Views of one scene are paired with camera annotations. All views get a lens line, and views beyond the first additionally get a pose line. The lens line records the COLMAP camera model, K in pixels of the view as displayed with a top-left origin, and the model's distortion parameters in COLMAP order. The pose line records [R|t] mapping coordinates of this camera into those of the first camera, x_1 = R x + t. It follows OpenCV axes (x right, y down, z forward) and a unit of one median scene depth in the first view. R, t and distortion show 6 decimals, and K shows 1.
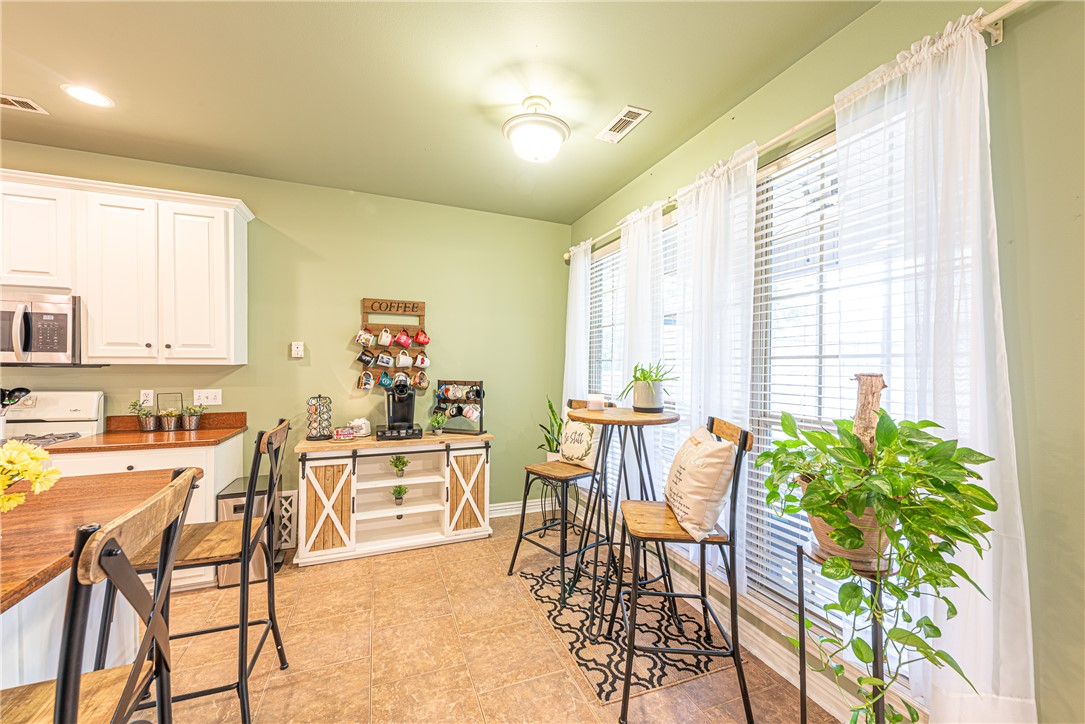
lens RADIAL K [[424.7, 0, 538.8], [0, 424.7, 363.3], [0, 0, 1]] dist [0.014013, -0.001124]
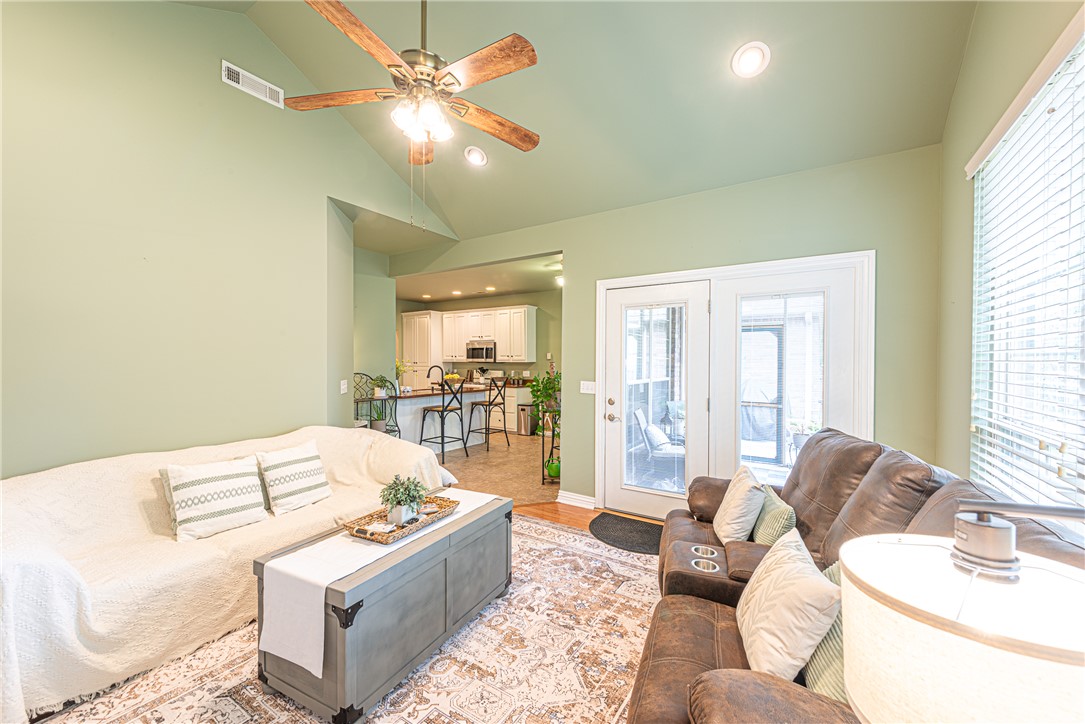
lens RADIAL K [[424.7, 0, 541.9], [0, 424.7, 366.3], [0, 0, 1]] dist [0.014013, -0.001124]
pose [[0.585014, 0.007472, -0.810989, 1.803584], [0.001469, 0.999946, 0.010272, 0.000405], [0.811022, -0.007201, 0.584972, -0.636204]]
